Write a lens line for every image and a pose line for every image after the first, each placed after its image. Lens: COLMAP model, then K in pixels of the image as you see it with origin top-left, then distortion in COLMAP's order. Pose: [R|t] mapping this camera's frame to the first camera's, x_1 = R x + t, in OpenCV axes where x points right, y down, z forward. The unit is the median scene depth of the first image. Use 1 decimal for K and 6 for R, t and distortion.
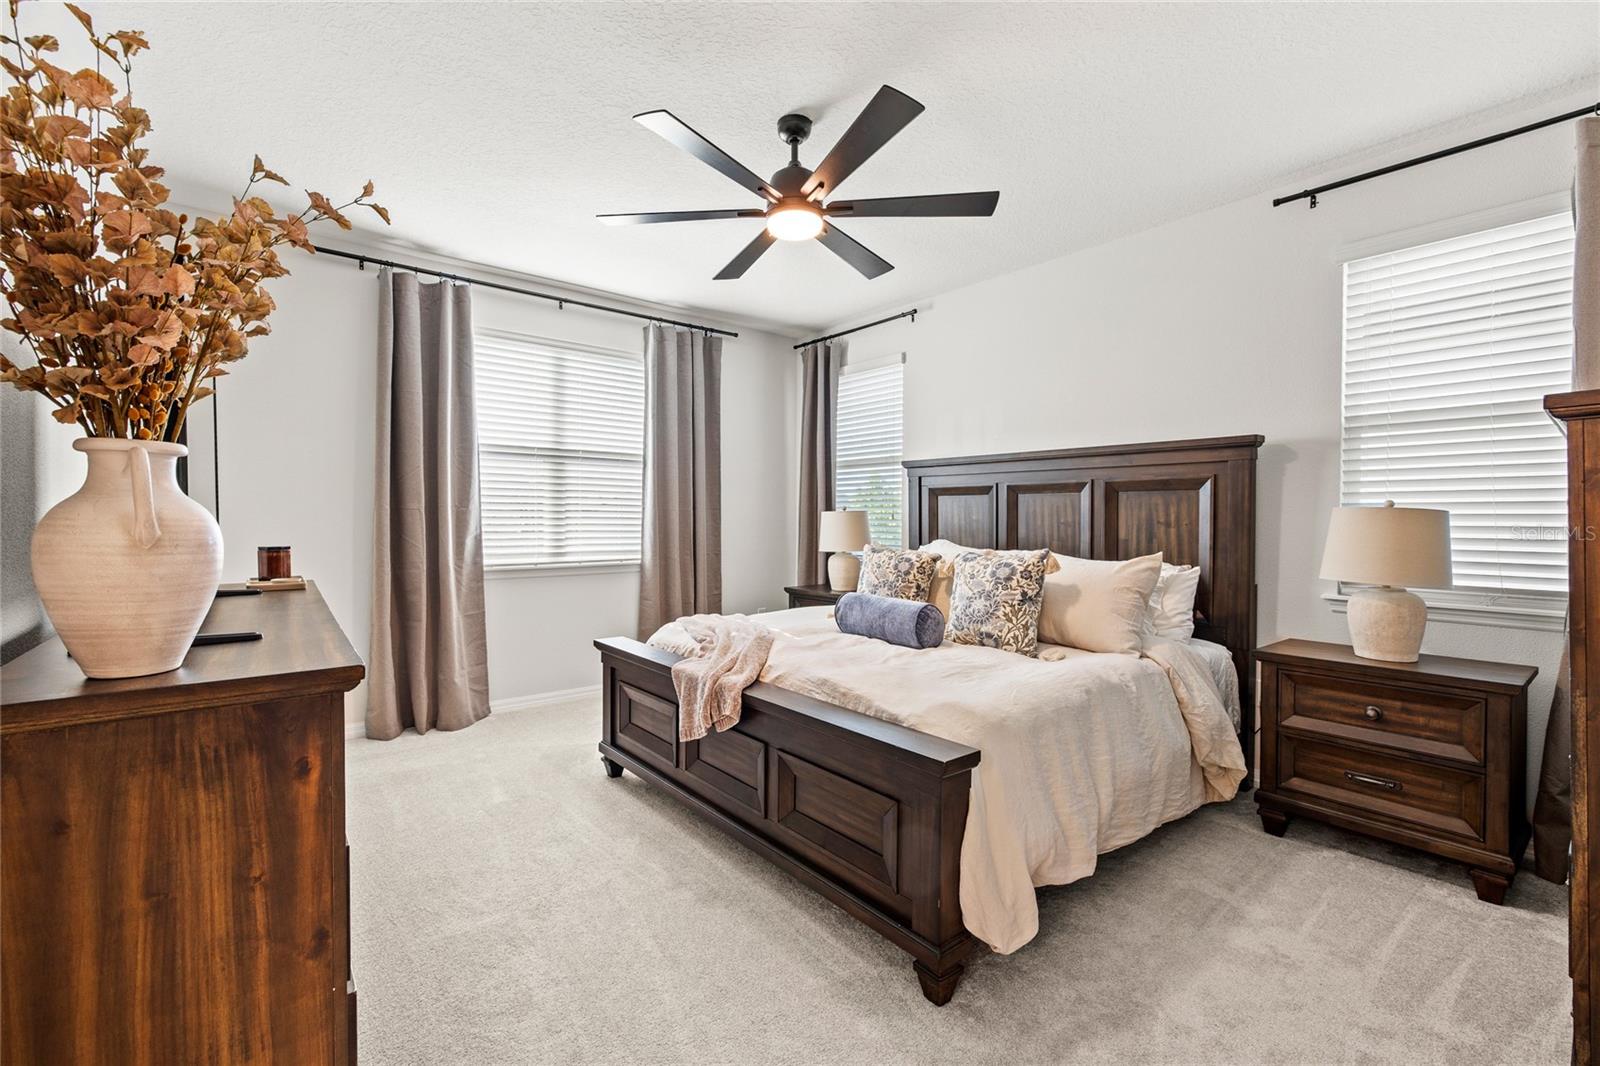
lens RADIAL K [[675.6, 0, 808.9], [0, 675.6, 550.6], [0, 0, 1]] dist [-0.001949, -0.000023]
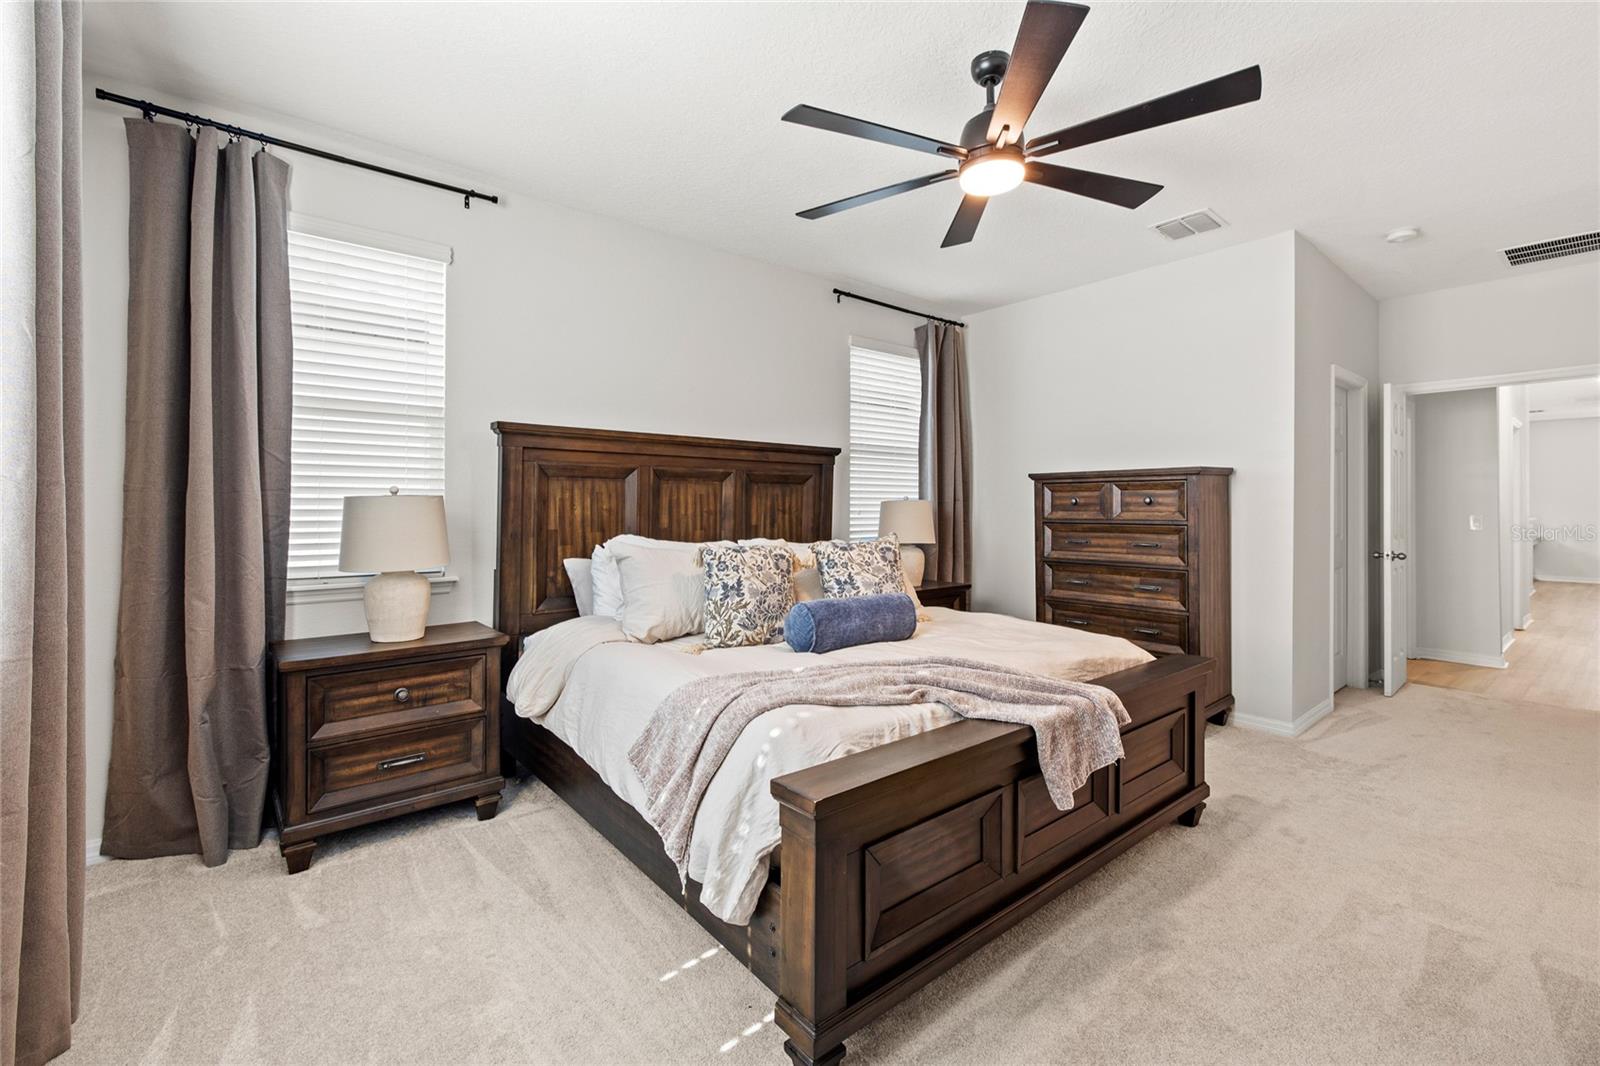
lens RADIAL K [[692.5, 0, 801.8], [0, 692.5, 502.1], [0, 0, 1]] dist [0.000043, -0.000008]
pose [[0.016273, 0.005122, 0.999854, -0.774510], [0.049668, 0.998748, -0.005924, -0.051101], [-0.998633, 0.049757, 0.015998, 1.029611]]
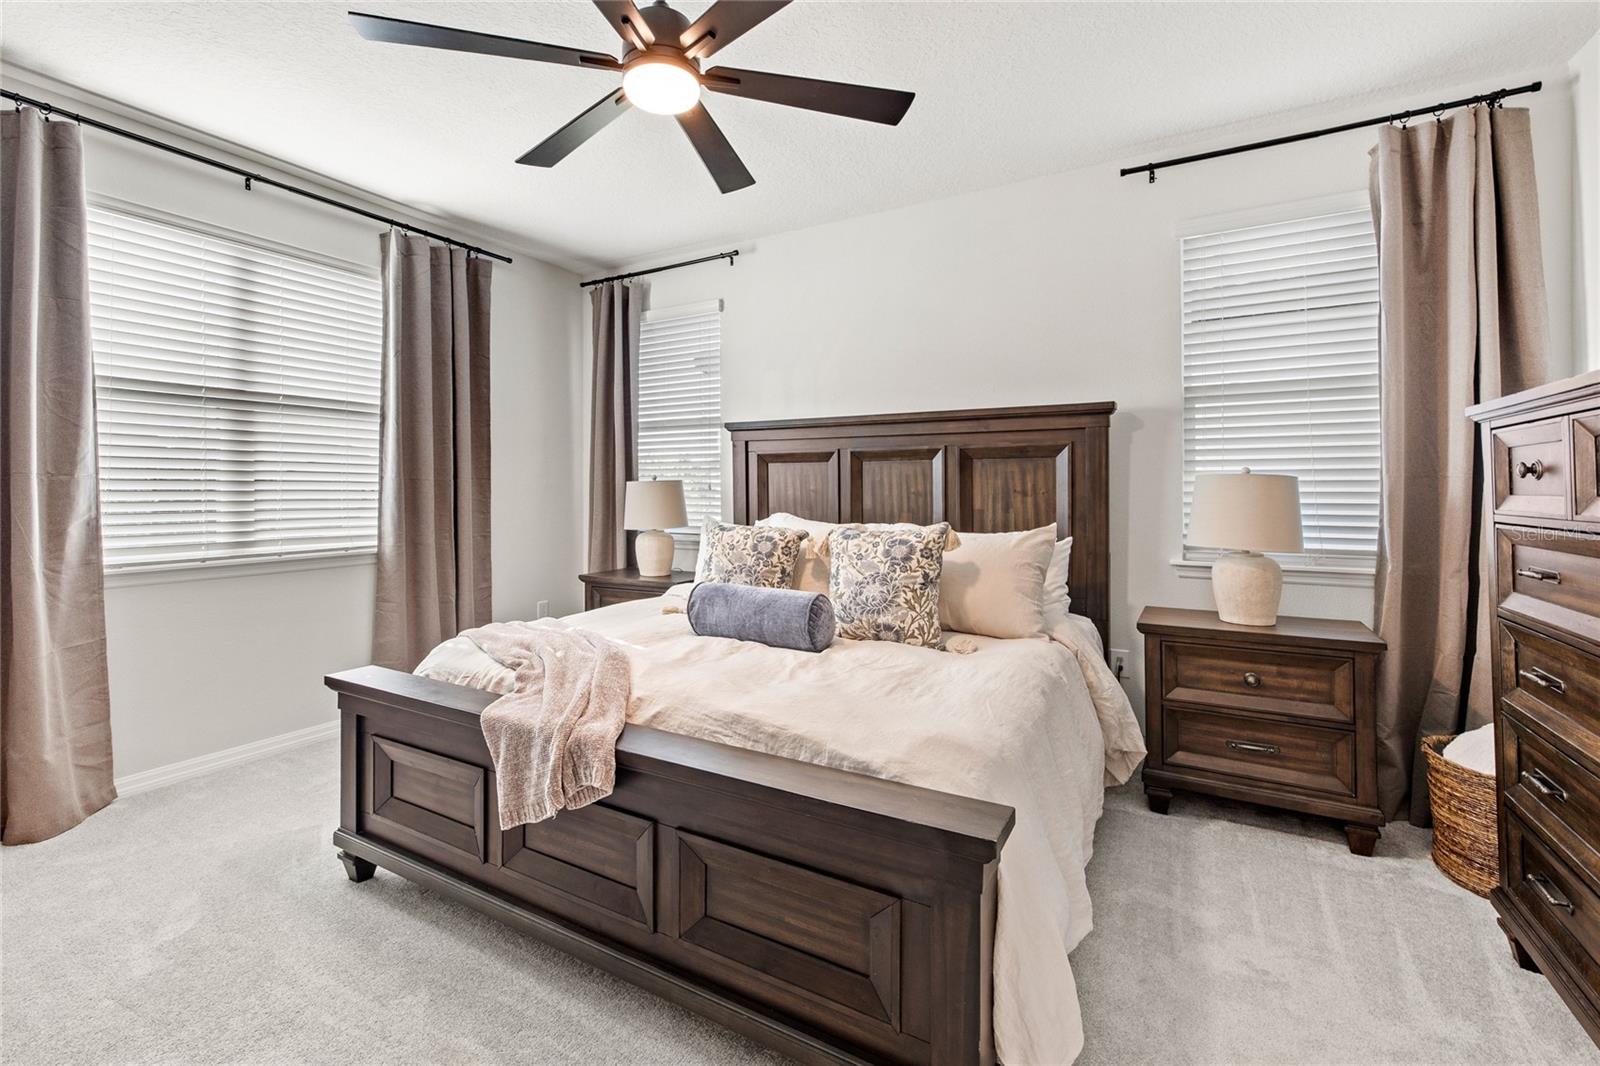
lens RADIAL K [[692.5, 0, 801.8], [0, 692.5, 502.1], [0, 0, 1]] dist [0.000043, -0.000008]
pose [[0.938677, -0.012510, 0.344571, -0.112891], [0.022914, 0.999396, -0.026138, -0.008432], [-0.344035, 0.032431, 0.938396, 0.203047]]
